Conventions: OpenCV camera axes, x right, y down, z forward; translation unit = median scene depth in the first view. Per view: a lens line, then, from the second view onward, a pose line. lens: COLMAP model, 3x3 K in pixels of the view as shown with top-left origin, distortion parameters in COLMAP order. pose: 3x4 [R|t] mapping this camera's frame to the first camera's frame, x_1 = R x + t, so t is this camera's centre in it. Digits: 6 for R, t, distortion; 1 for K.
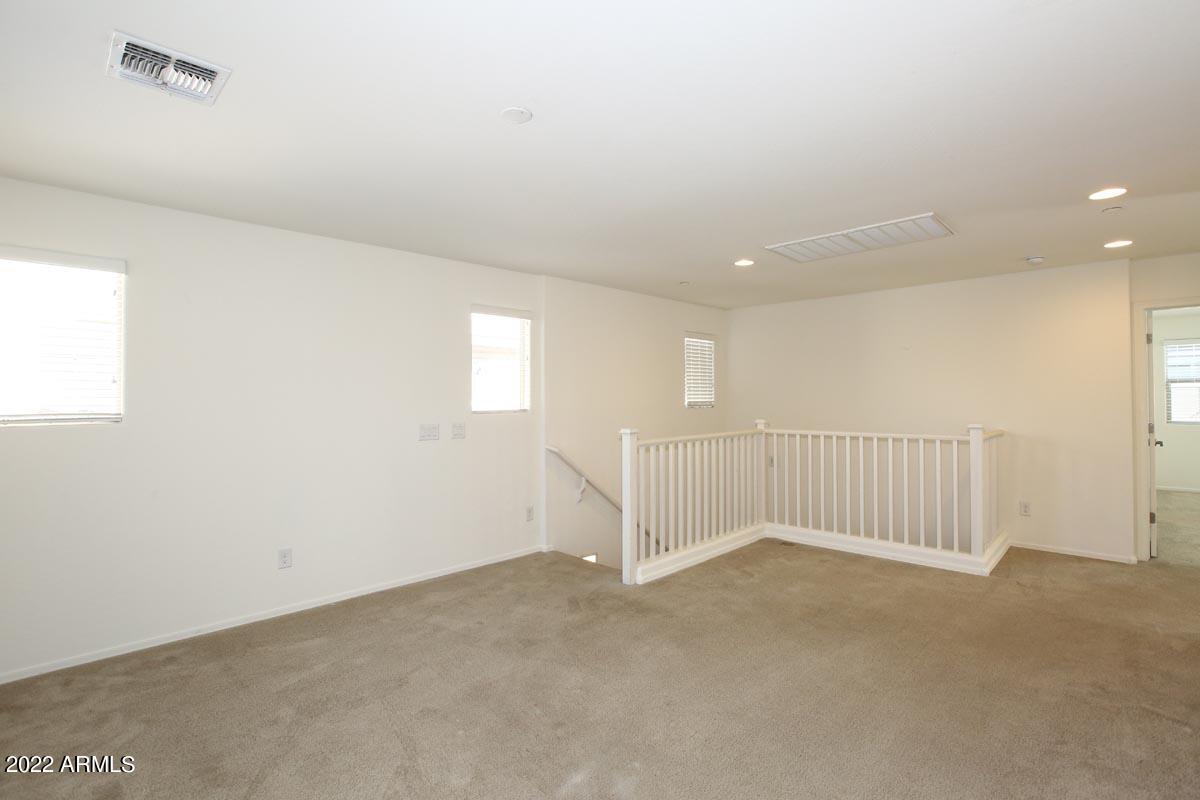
lens RADIAL K [[556.3, 0, 593.2], [0, 556.3, 397.0], [0, 0, 1]] dist [-0.040607, 0.013837]
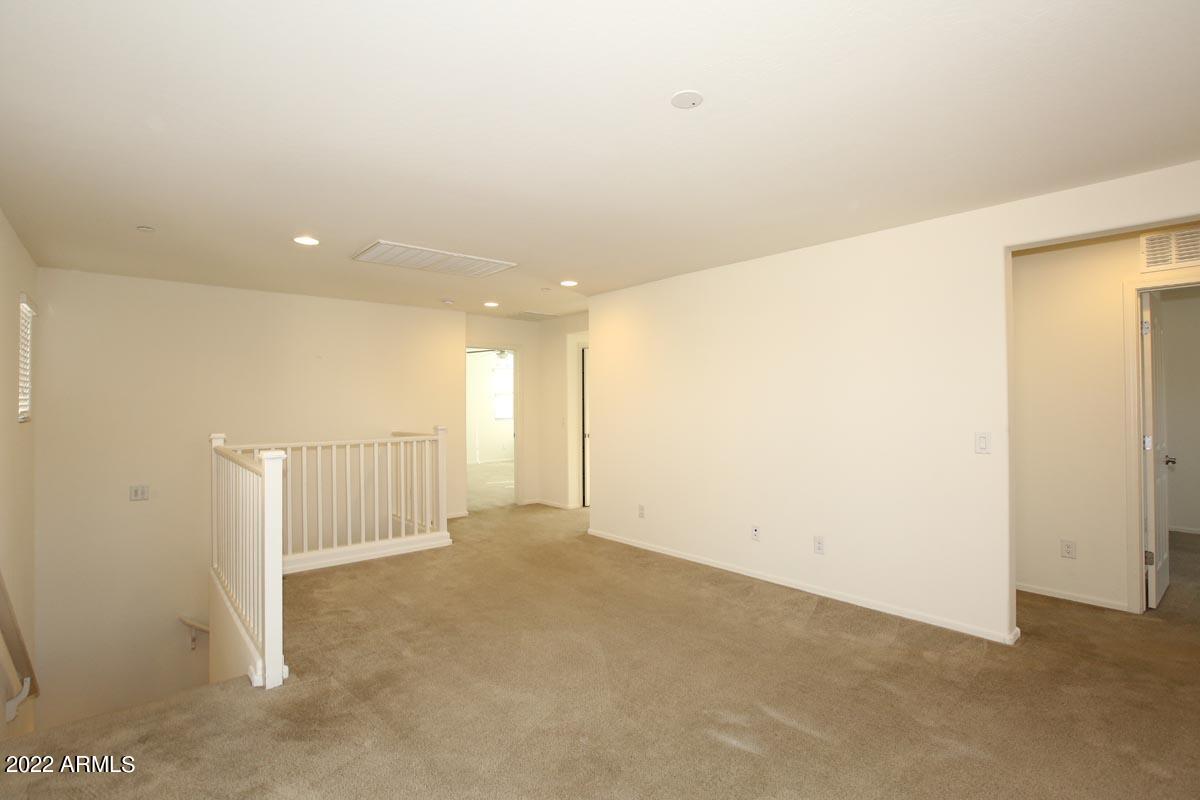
lens RADIAL K [[556.3, 0, 593.2], [0, 556.3, 397.0], [0, 0, 1]] dist [-0.040607, 0.013837]
pose [[0.073858, 0.018531, 0.997097, -0.525924], [0.001121, 0.999825, -0.018664, 0.006174], [-0.997268, 0.002496, 0.073824, 0.536485]]
